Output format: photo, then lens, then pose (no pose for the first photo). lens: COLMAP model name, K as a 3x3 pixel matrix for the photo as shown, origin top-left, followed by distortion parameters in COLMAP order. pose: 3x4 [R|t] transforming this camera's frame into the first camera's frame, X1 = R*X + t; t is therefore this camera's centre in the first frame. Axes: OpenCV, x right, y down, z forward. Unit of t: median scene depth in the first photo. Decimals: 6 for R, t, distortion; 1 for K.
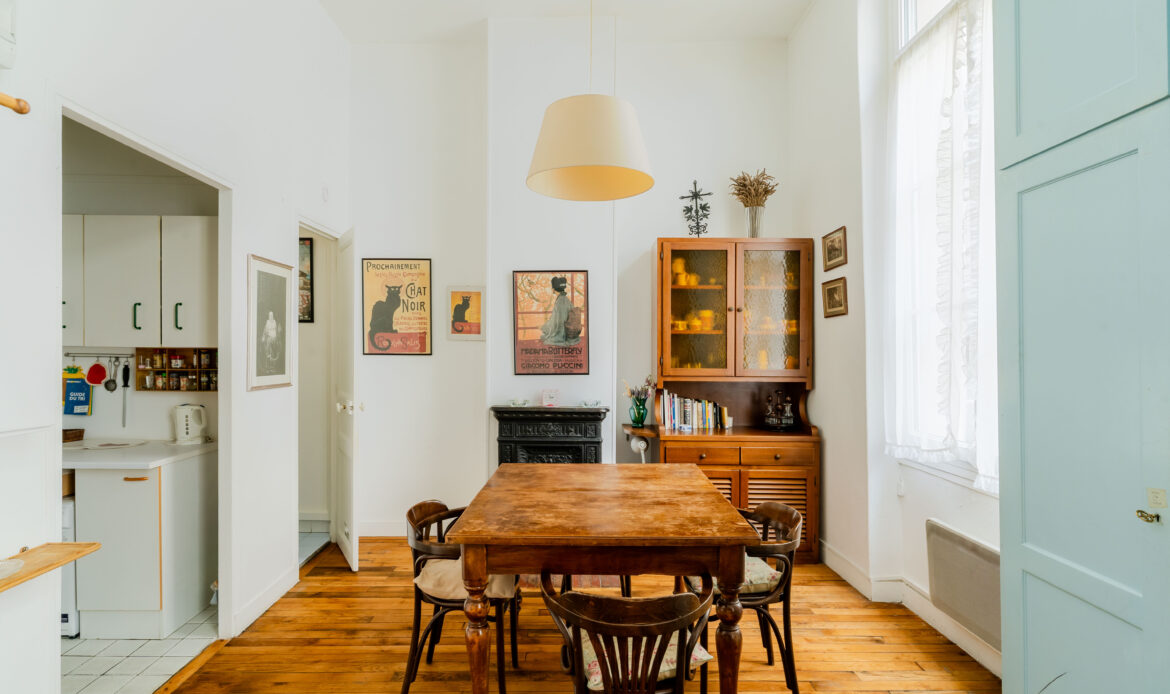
lens RADIAL K [[573.3, 0, 578.0], [0, 573.3, 348.1], [0, 0, 1]] dist [-0.002191, -0.000196]
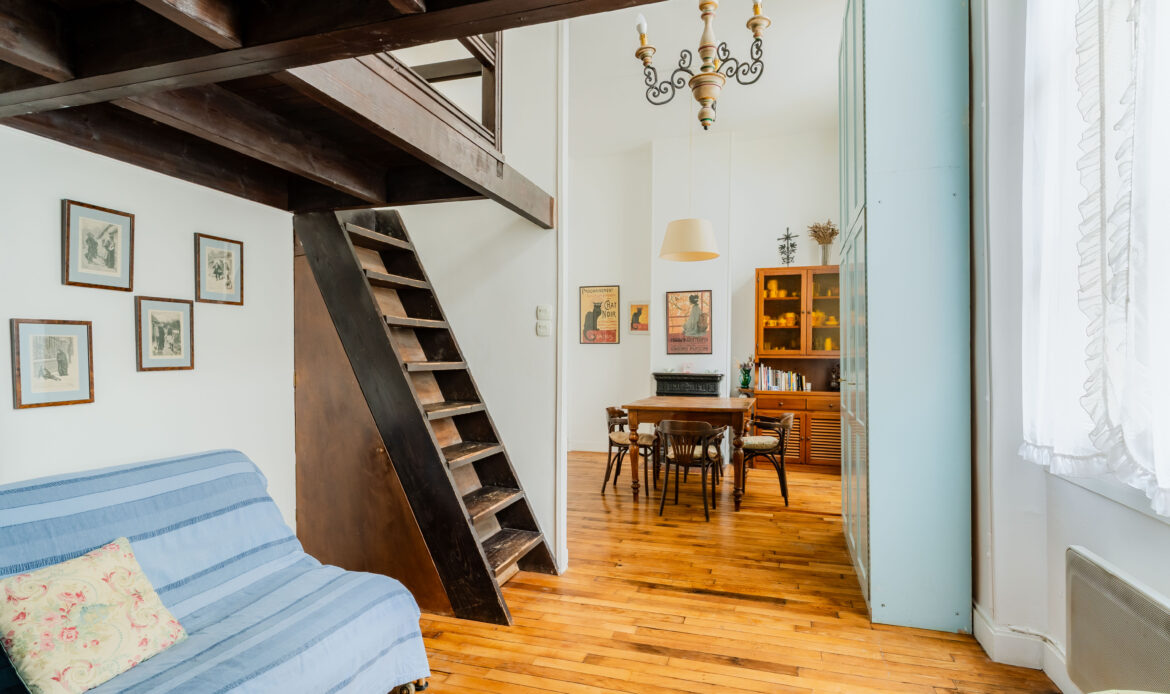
lens RADIAL K [[589.4, 0, 580.8], [0, 589.4, 360.5], [0, 0, 1]] dist [0.002925, 0.000243]
pose [[0.947717, 0.004451, -0.319082, 0.201239], [-0.000707, 0.999930, 0.011849, 0.044987], [0.319112, -0.011004, 0.947653, -0.714067]]
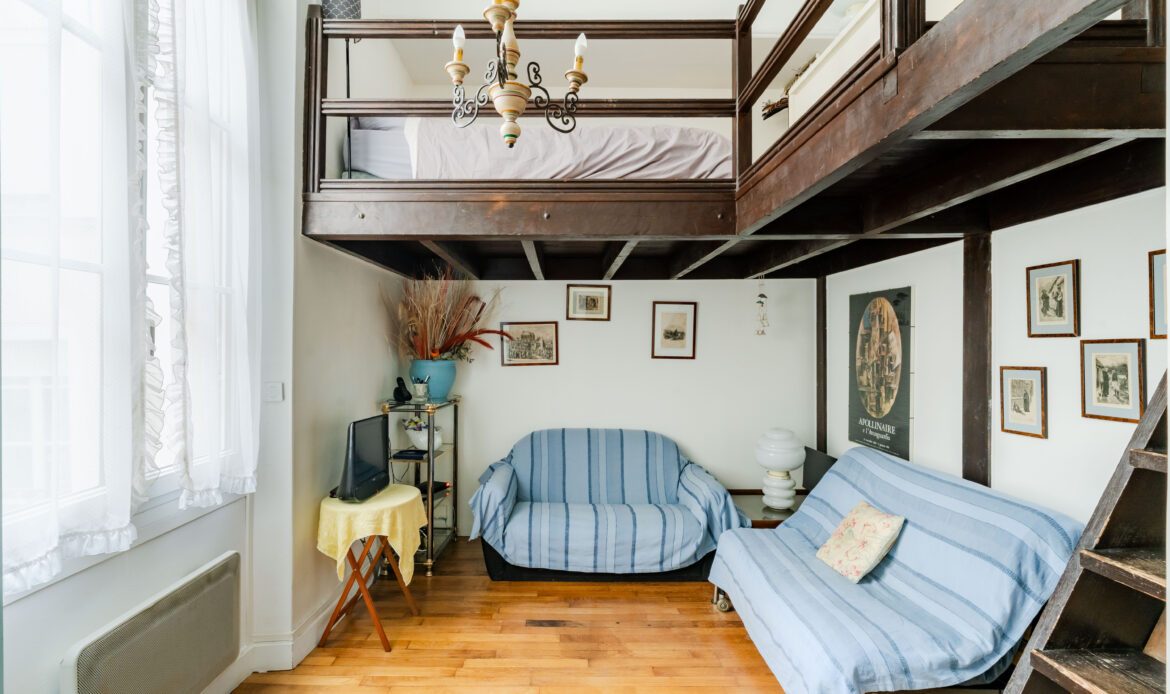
lens RADIAL K [[588.3, 0, 566.2], [0, 588.3, 331.3], [0, 0, 1]] dist [0.000155, -0.000094]
pose [[-0.999991, -0.003016, -0.003057, 0.103332], [-0.002918, 0.999504, -0.031371, -0.000869], [0.003150, -0.031362, -0.999503, 0.272782]]
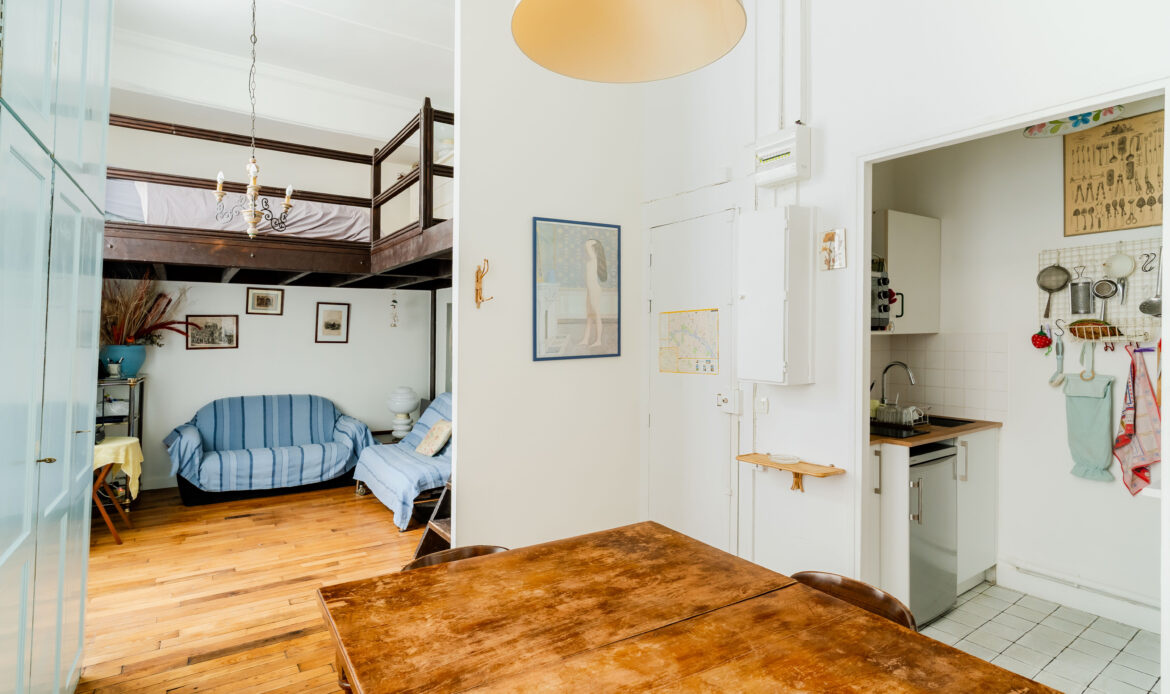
lens RADIAL K [[591.8, 0, 579.8], [0, 591.8, 335.3], [0, 0, 1]] dist [0.001688, 0.000959]
pose [[-0.835665, -0.004244, -0.549223, 0.210428], [-0.001600, 0.999985, -0.005293, 0.002165], [0.549237, -0.003545, -0.835659, 0.844494]]
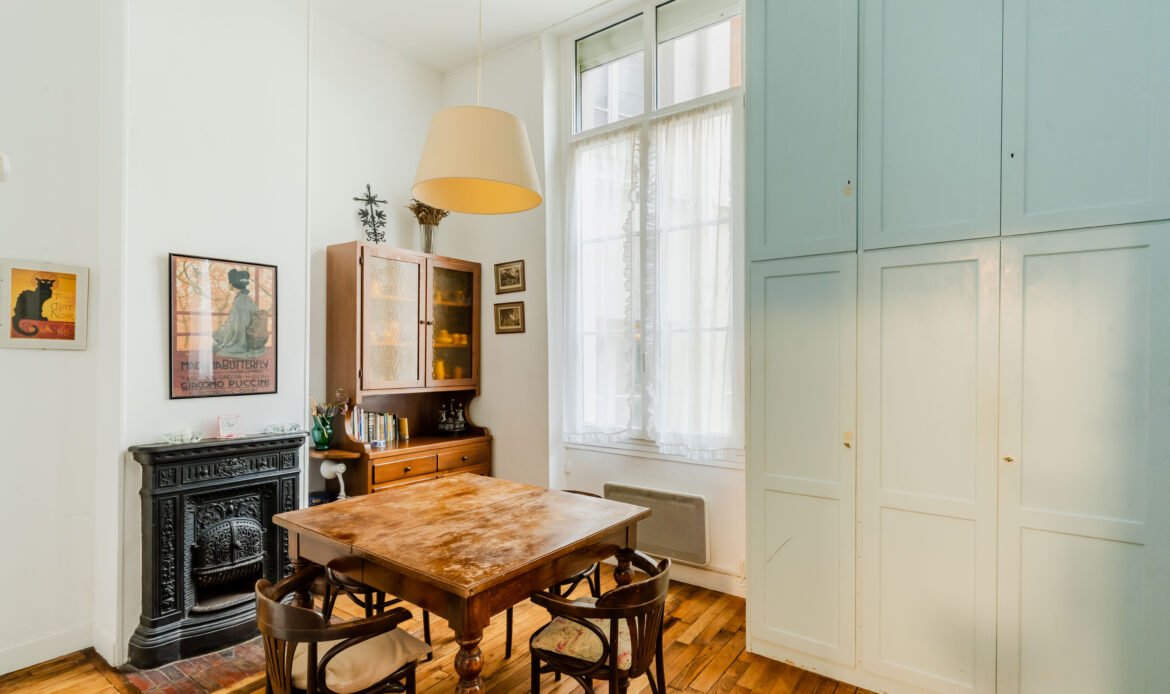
lens RADIAL K [[567.1, 0, 582.4], [0, 567.1, 354.2], [0, 0, 1]] dist [0.000720, -0.000120]
pose [[0.586178, 0.001793, 0.810180, -0.384244], [-0.005252, 0.999985, 0.001587, -0.012988], [-0.810165, -0.005185, 0.586178, 0.168270]]
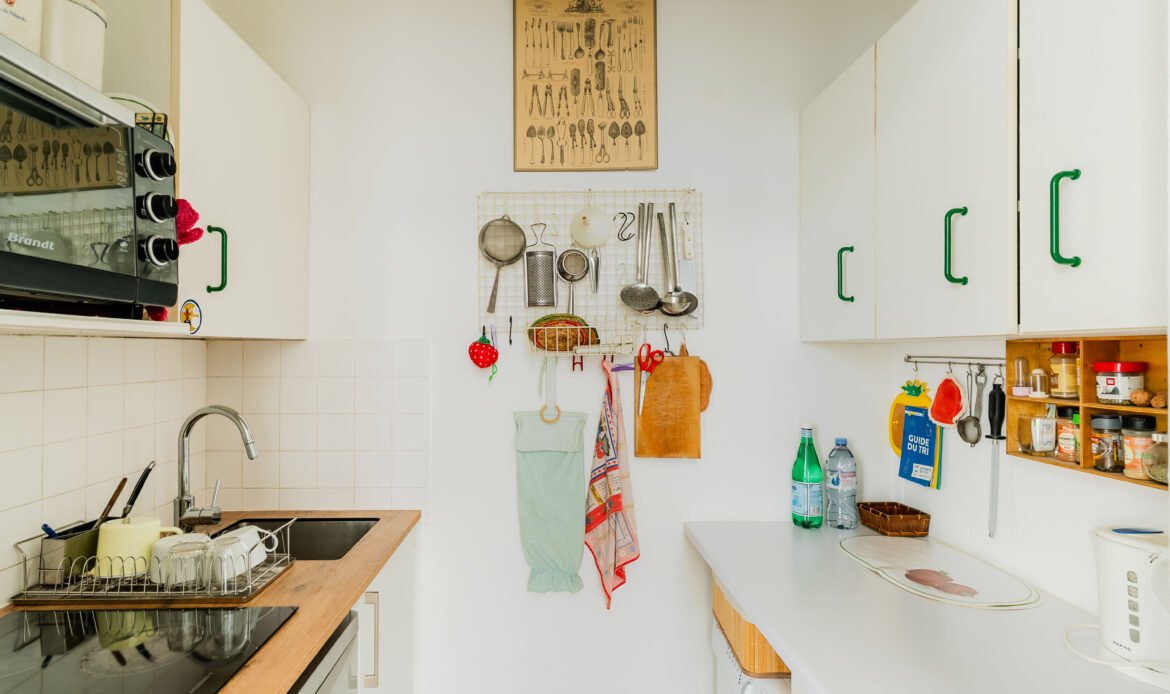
lens RADIAL K [[578.4, 0, 564.1], [0, 578.4, 350.3], [0, 0, 1]] dist [-0.008372, -0.000684]
pose [[0.014718, -0.008094, -0.999859, -0.321496], [0.007452, 0.999940, -0.007985, 0.005254], [0.999864, -0.007333, 0.014777, 0.571439]]
